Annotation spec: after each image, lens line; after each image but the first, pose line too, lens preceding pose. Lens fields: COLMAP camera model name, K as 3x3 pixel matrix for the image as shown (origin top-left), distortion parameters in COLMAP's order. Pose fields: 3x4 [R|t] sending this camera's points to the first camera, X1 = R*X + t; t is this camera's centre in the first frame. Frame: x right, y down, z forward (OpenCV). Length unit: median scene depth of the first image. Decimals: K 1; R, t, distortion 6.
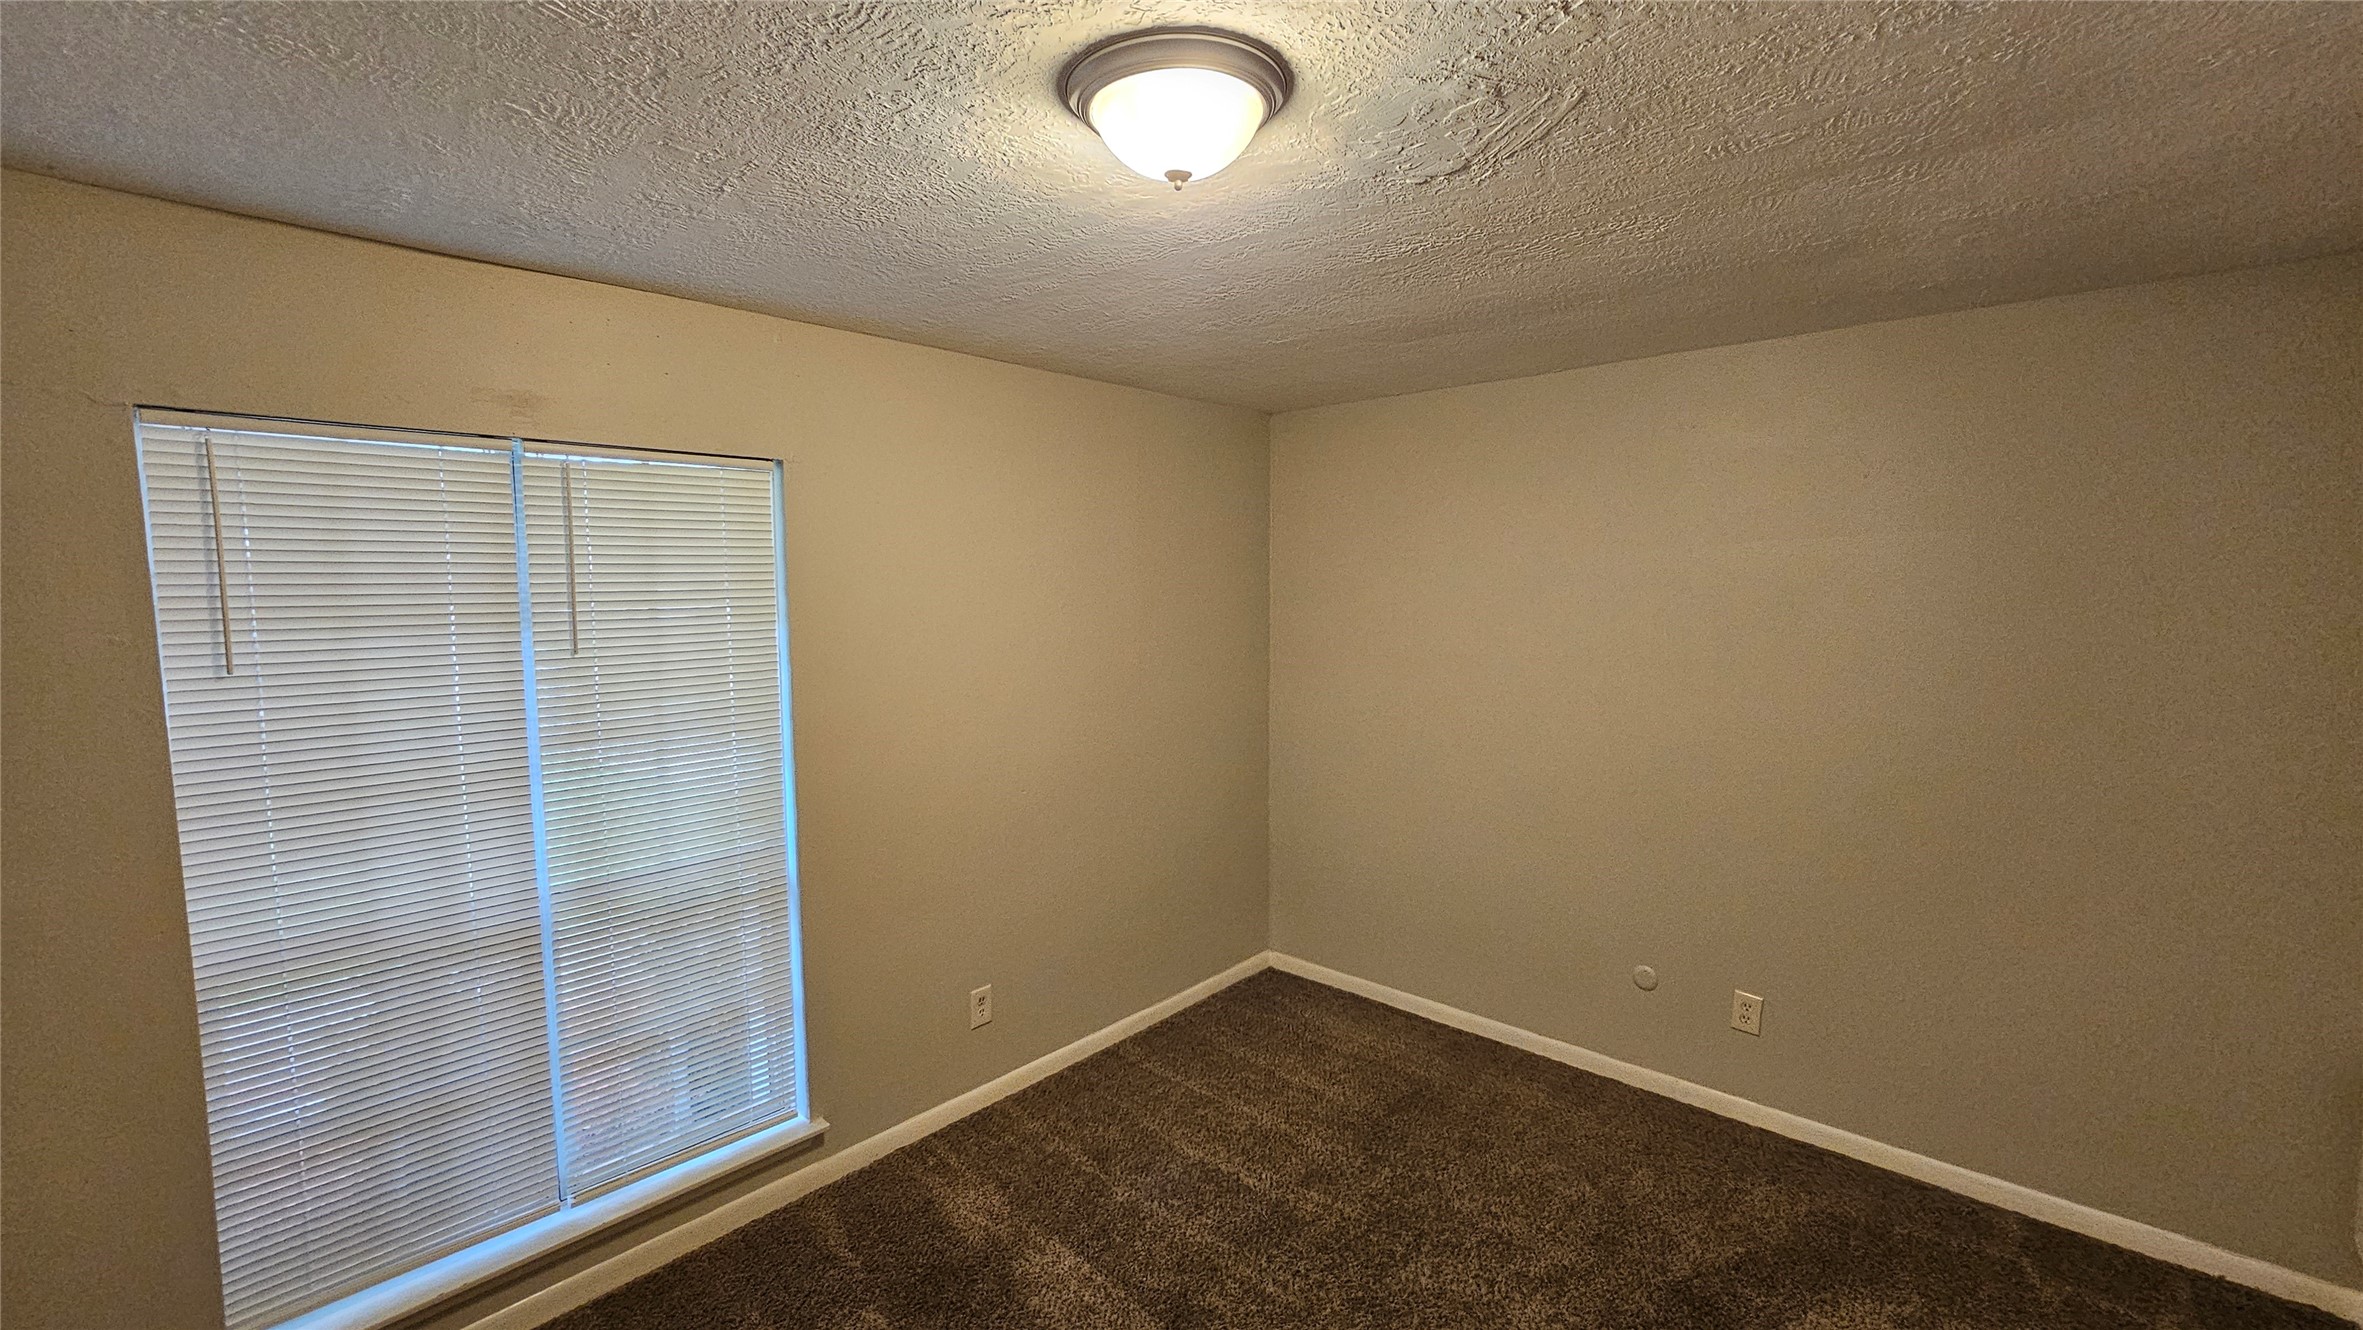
lens RADIAL K [[968.1, 0, 1178.3], [0, 968.1, 663.1], [0, 0, 1]] dist [0.003288, -0.000272]
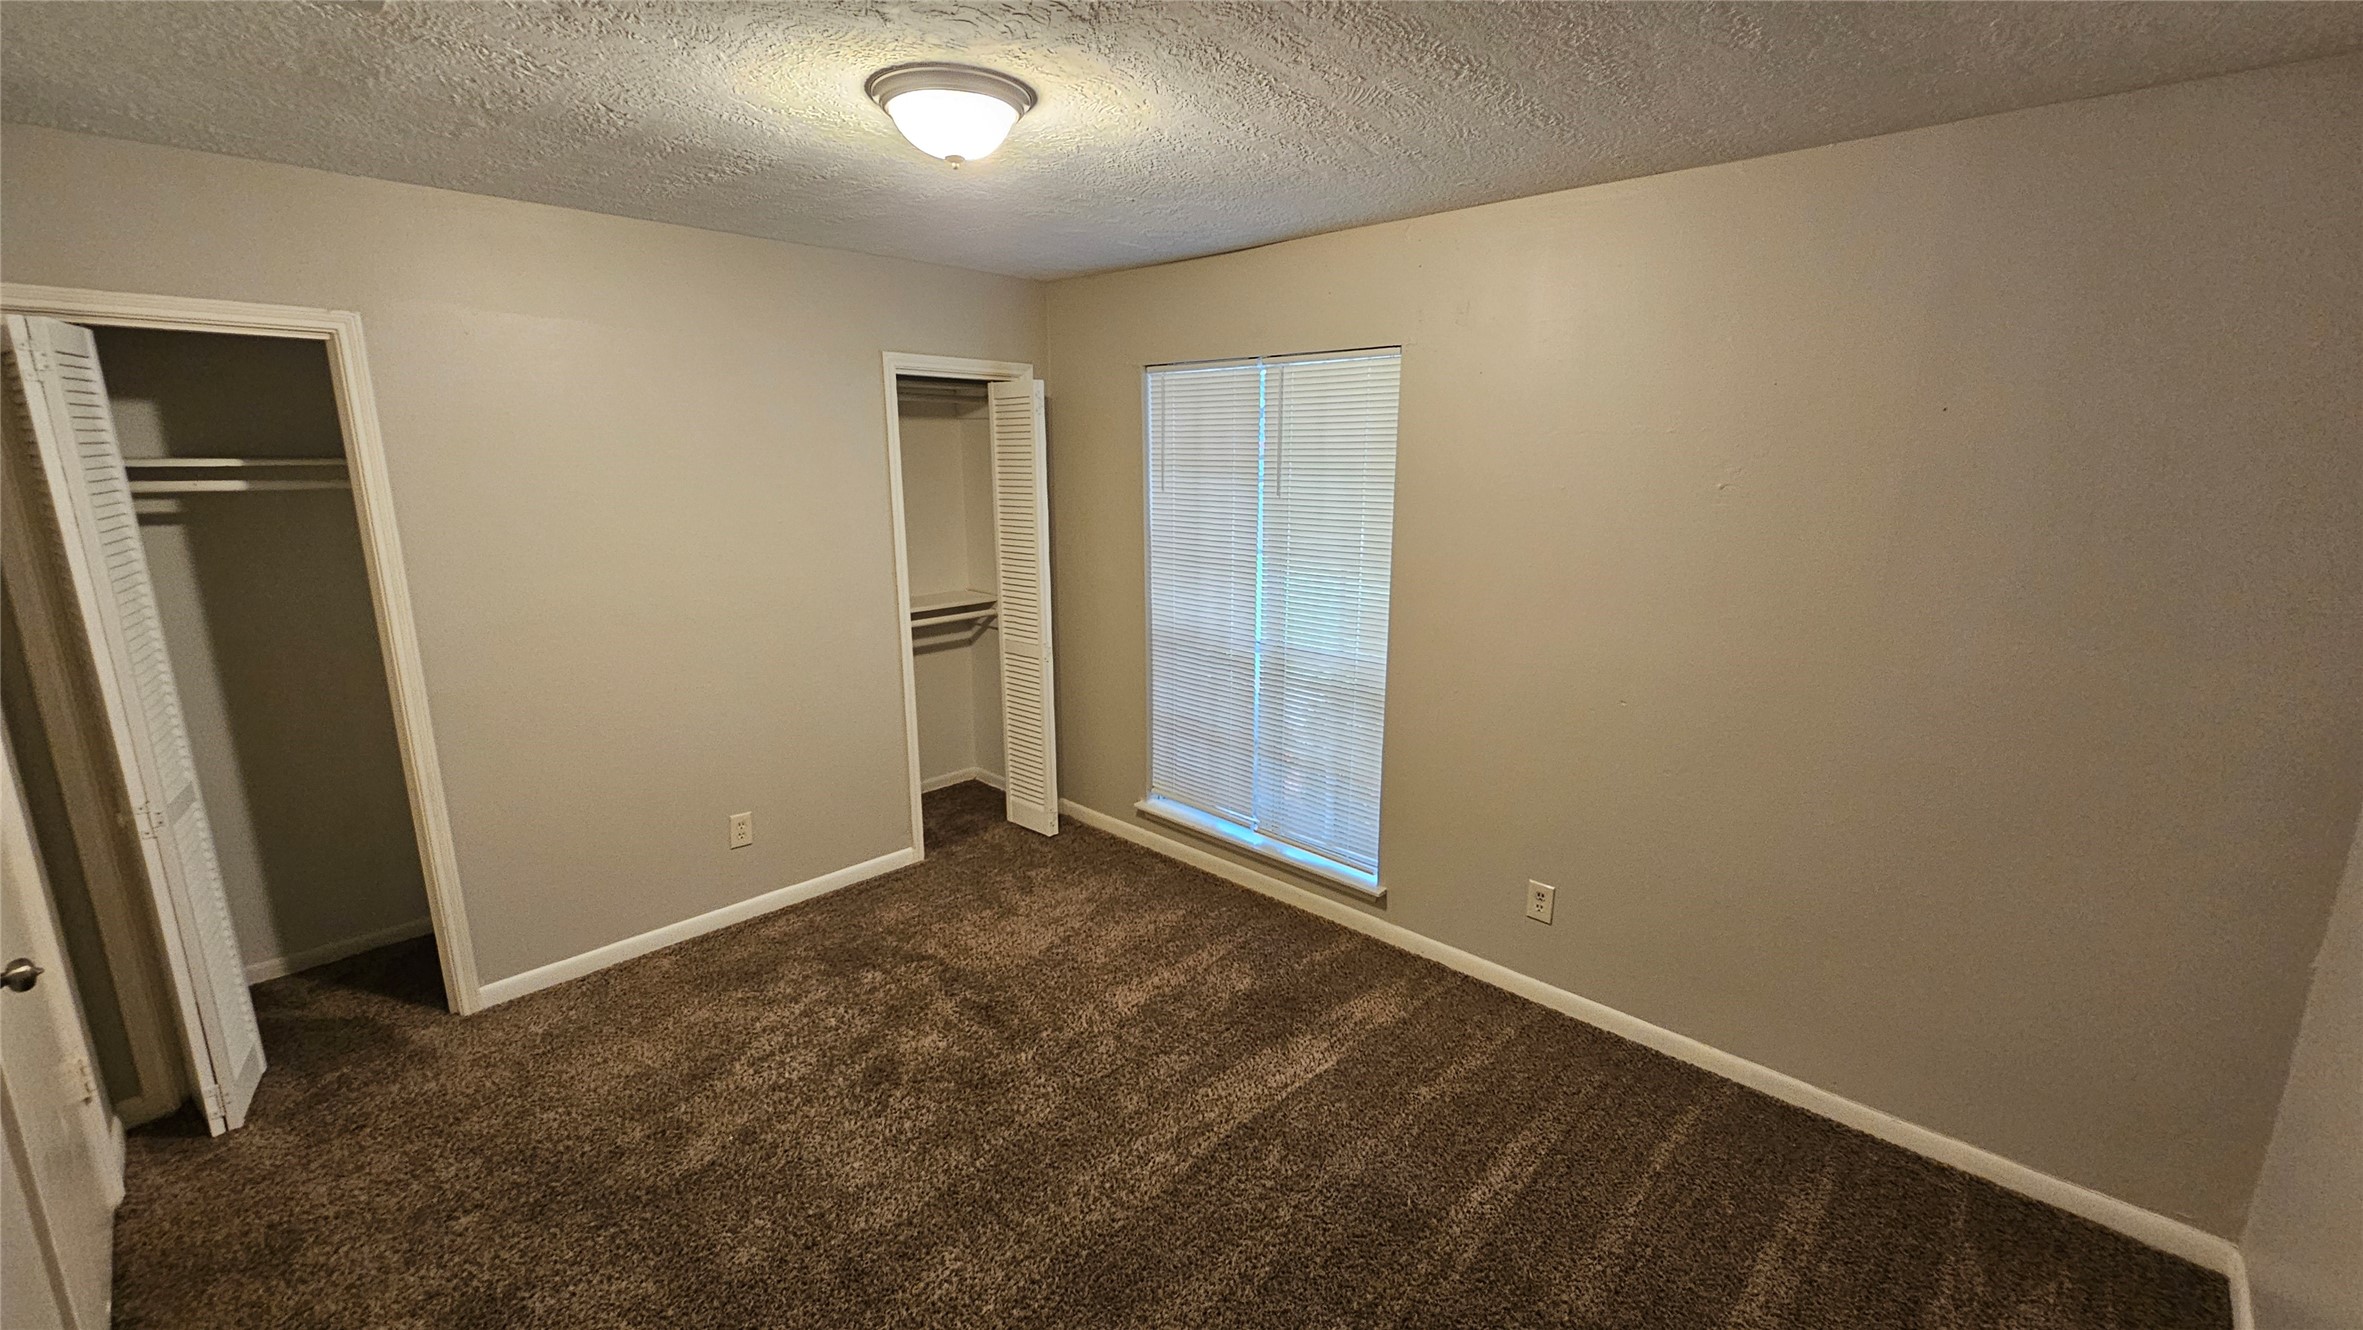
lens RADIAL K [[974.8, 0, 1176.4], [0, 974.8, 657.4], [0, 0, 1]] dist [0.000107, -0.000192]
pose [[-0.013847, 0.225223, -0.974209, 0.893179], [-0.084998, 0.970511, 0.225576, -0.089512], [0.996285, 0.085930, 0.005705, 0.792269]]
